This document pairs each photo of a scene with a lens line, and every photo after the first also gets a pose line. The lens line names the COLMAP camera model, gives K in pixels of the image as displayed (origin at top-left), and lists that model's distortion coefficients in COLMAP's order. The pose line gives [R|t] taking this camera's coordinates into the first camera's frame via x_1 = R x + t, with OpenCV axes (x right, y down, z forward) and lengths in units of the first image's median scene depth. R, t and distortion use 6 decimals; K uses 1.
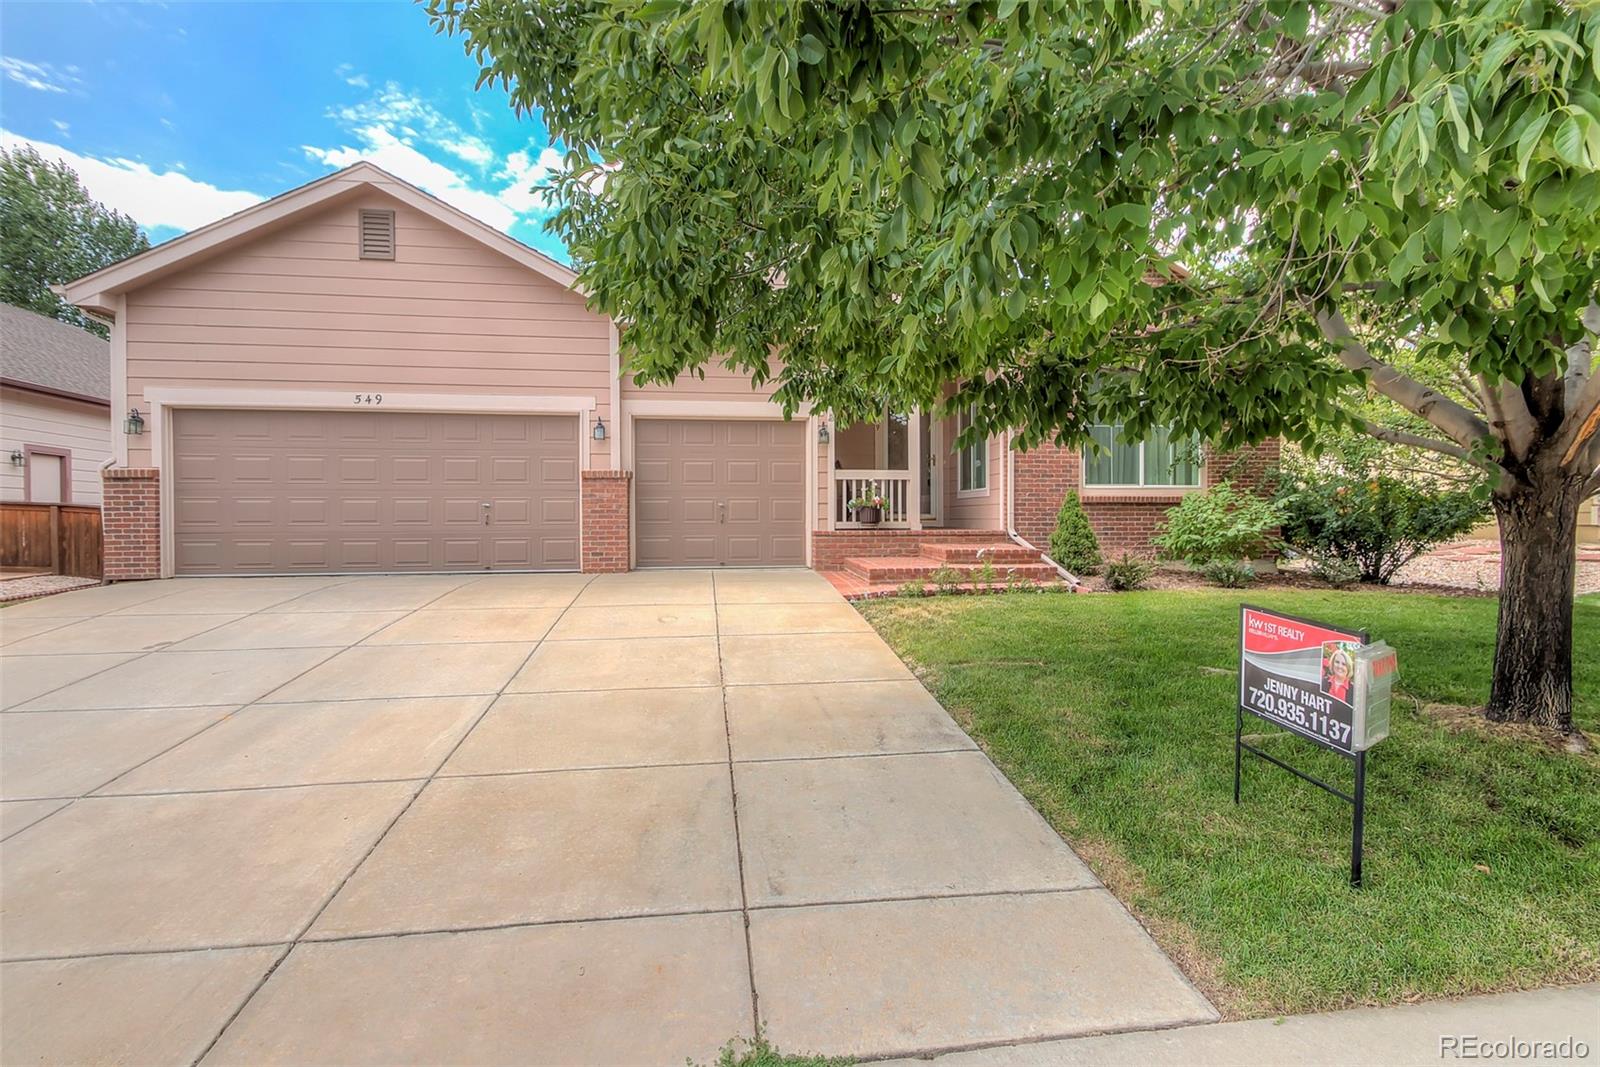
lens RADIAL K [[746.2, 0, 800.0], [0, 746.2, 533.5], [0, 0, 1]] dist [0.000301, -0.000064]
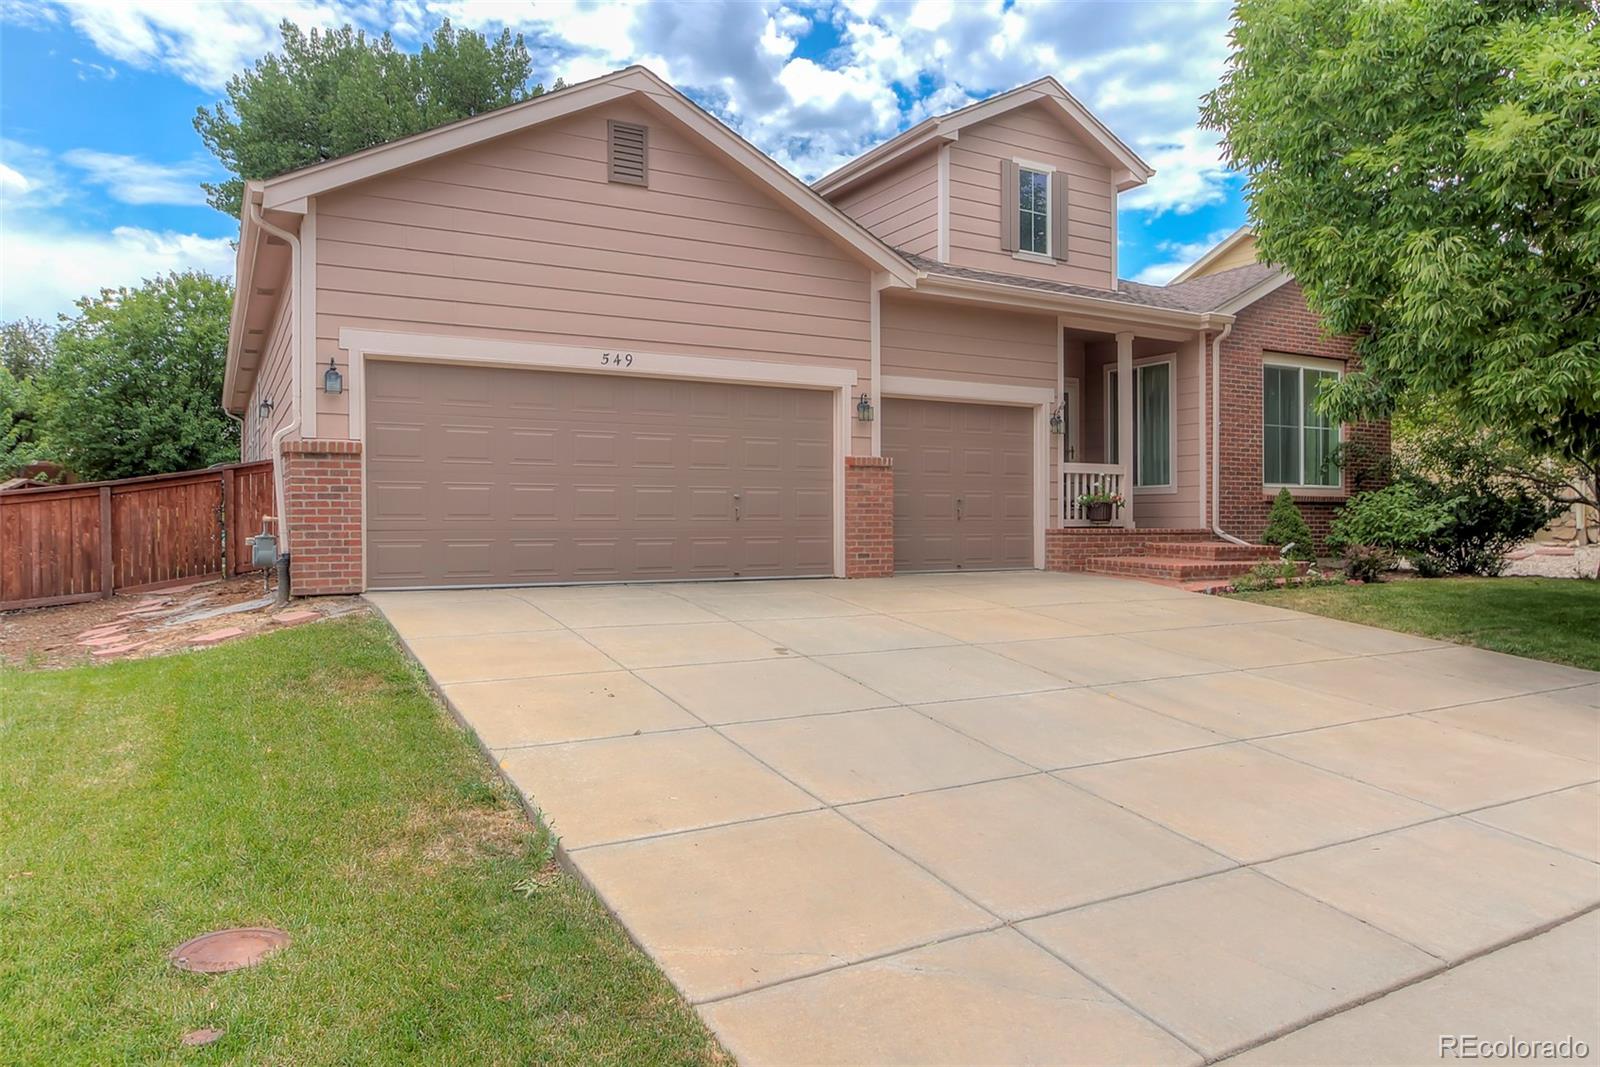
lens RADIAL K [[1041.3, 0, 800.0], [0, 1041.3, 533.5], [0, 0, 1]] dist [-0.093559, 0.000006]
pose [[0.931743, 0.000174, 0.363117, -0.764245], [-0.000667, 0.999999, 0.001233, 0.001313], [-0.363117, -0.001391, 0.931743, -0.079492]]
